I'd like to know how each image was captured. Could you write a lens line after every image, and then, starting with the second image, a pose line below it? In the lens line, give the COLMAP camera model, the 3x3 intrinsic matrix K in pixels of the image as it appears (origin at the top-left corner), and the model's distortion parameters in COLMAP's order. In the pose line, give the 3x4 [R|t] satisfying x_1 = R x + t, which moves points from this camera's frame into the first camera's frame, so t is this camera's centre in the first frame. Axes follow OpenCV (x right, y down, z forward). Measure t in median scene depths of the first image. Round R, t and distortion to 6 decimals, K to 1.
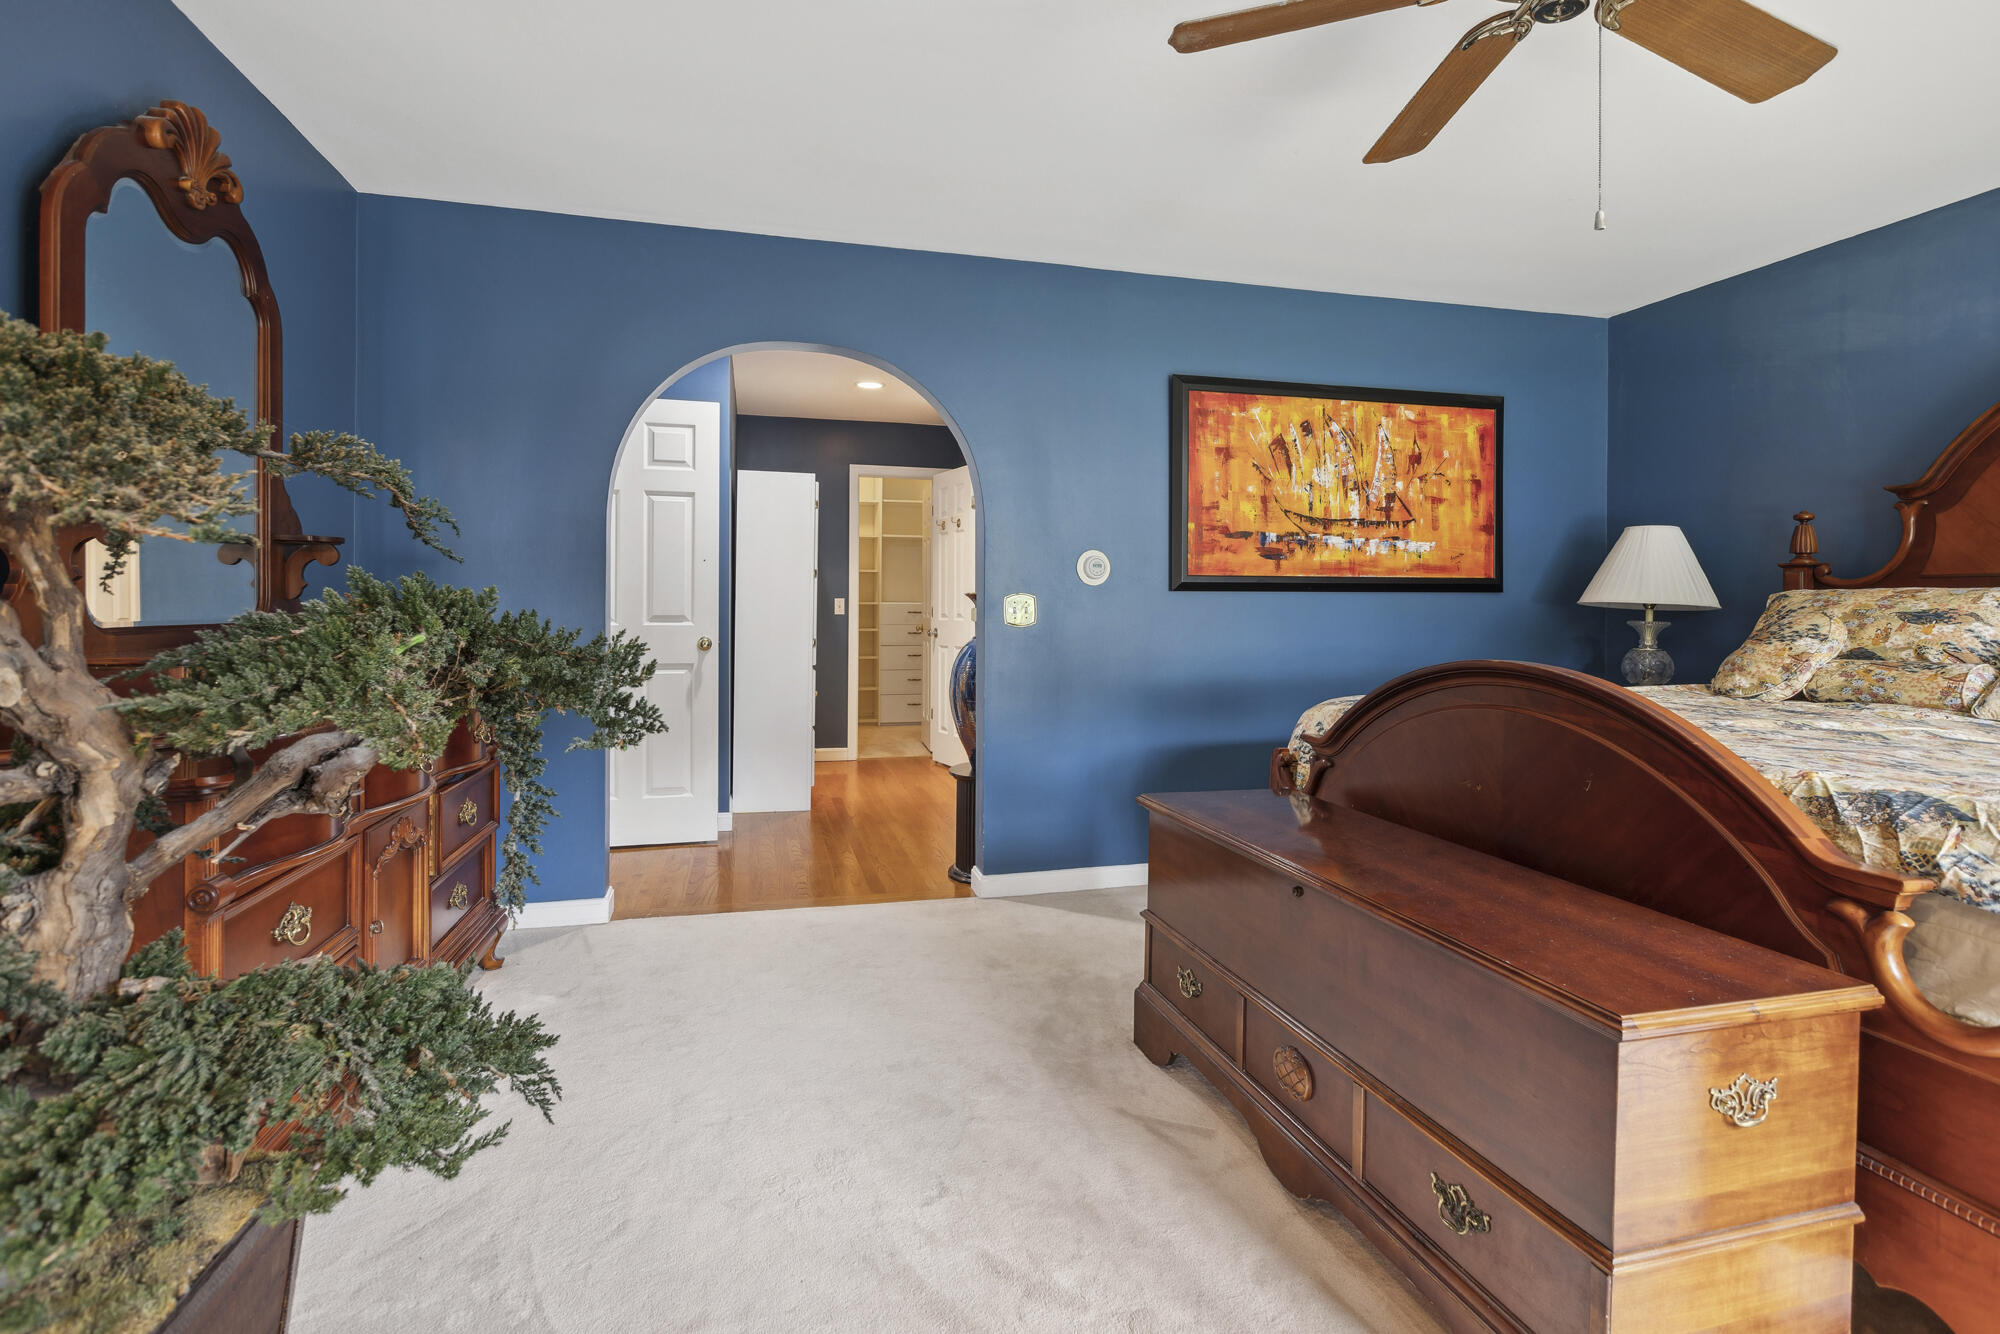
lens RADIAL K [[944.2, 0, 997.0], [0, 944.2, 621.1], [0, 0, 1]] dist [-0.001598, -0.000737]
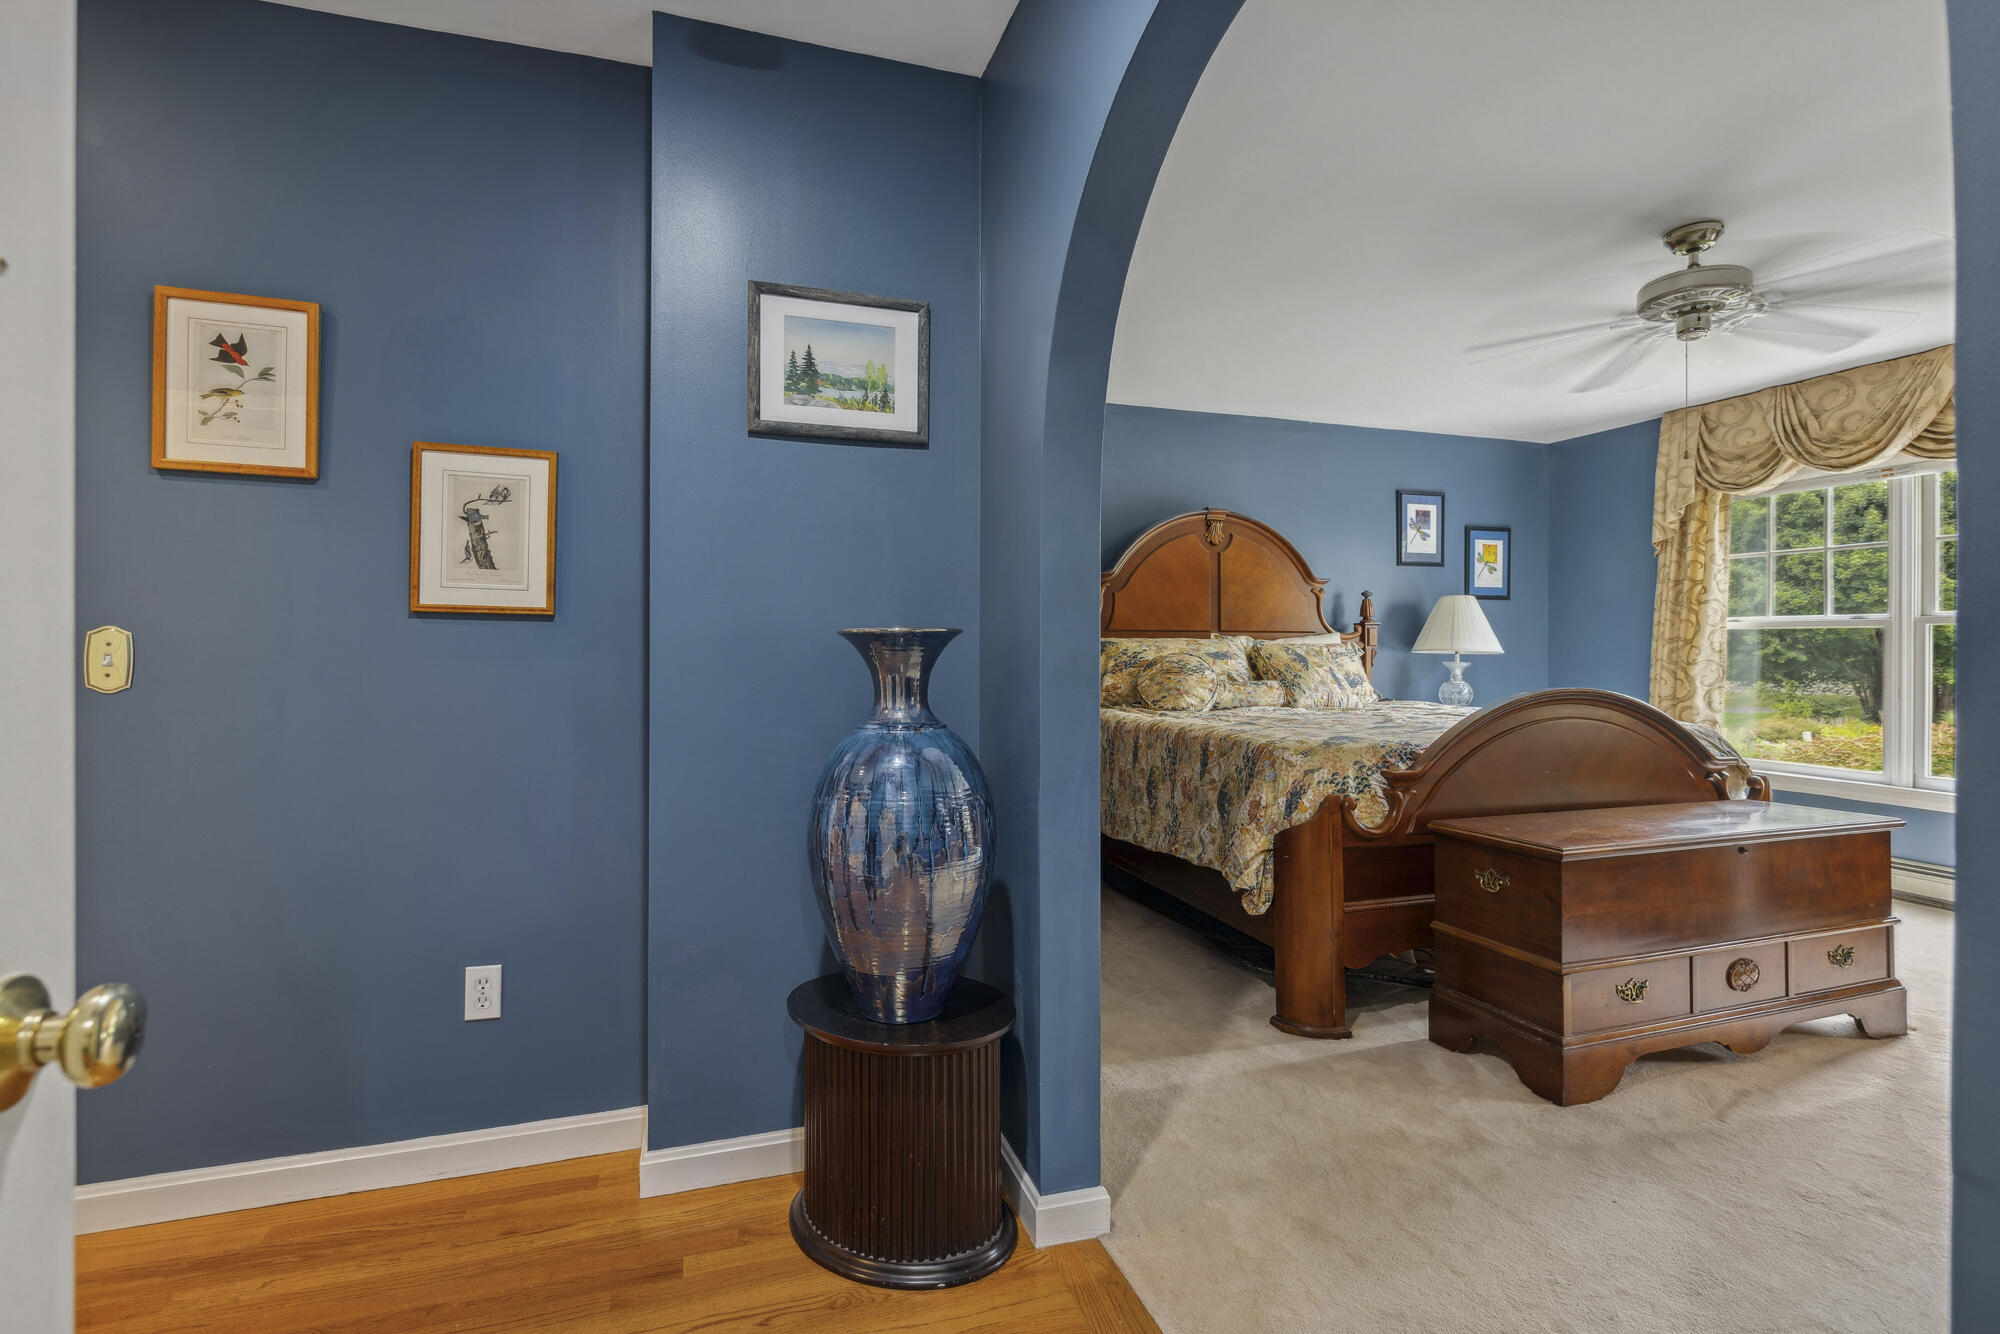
lens RADIAL K [[932.7, 0, 969.4], [0, 932.7, 651.2], [0, 0, 1]] dist [-0.000788, -0.000839]
pose [[-0.061821, -0.007589, 0.998058, -0.745871], [0.004751, 0.999958, 0.007898, -0.031582], [-0.998076, 0.005230, -0.061782, 1.616736]]
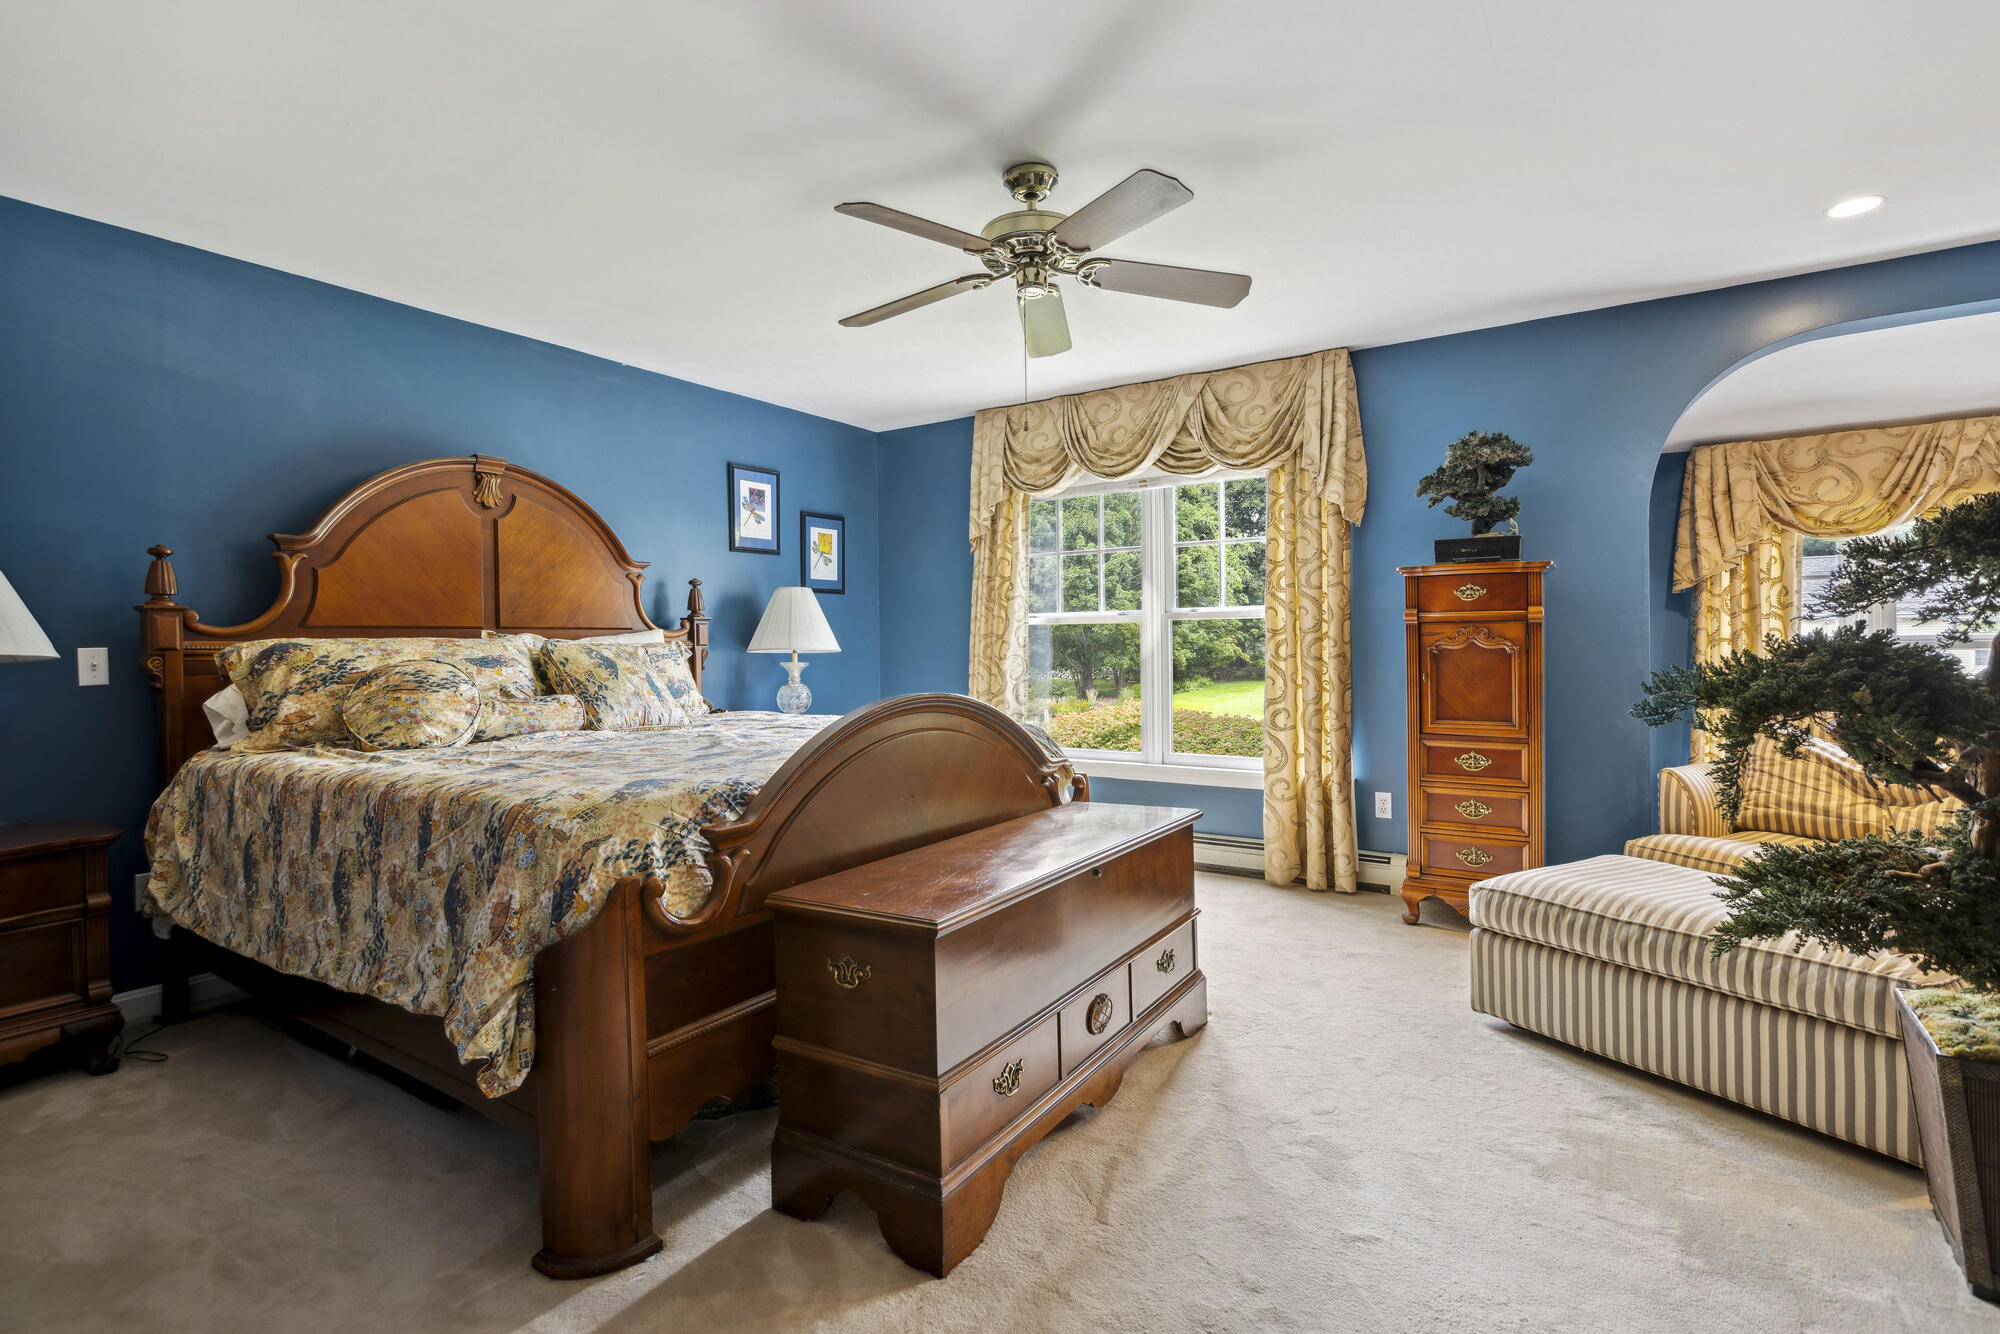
lens RADIAL K [[955.7, 0, 994.0], [0, 955.7, 641.4], [0, 0, 1]] dist [-0.002364, -0.000401]
pose [[-0.683546, 0.007768, 0.729866, -0.388385], [0.015867, 0.999865, 0.004219, -0.028710], [-0.729735, 0.014465, -0.683577, 1.407548]]
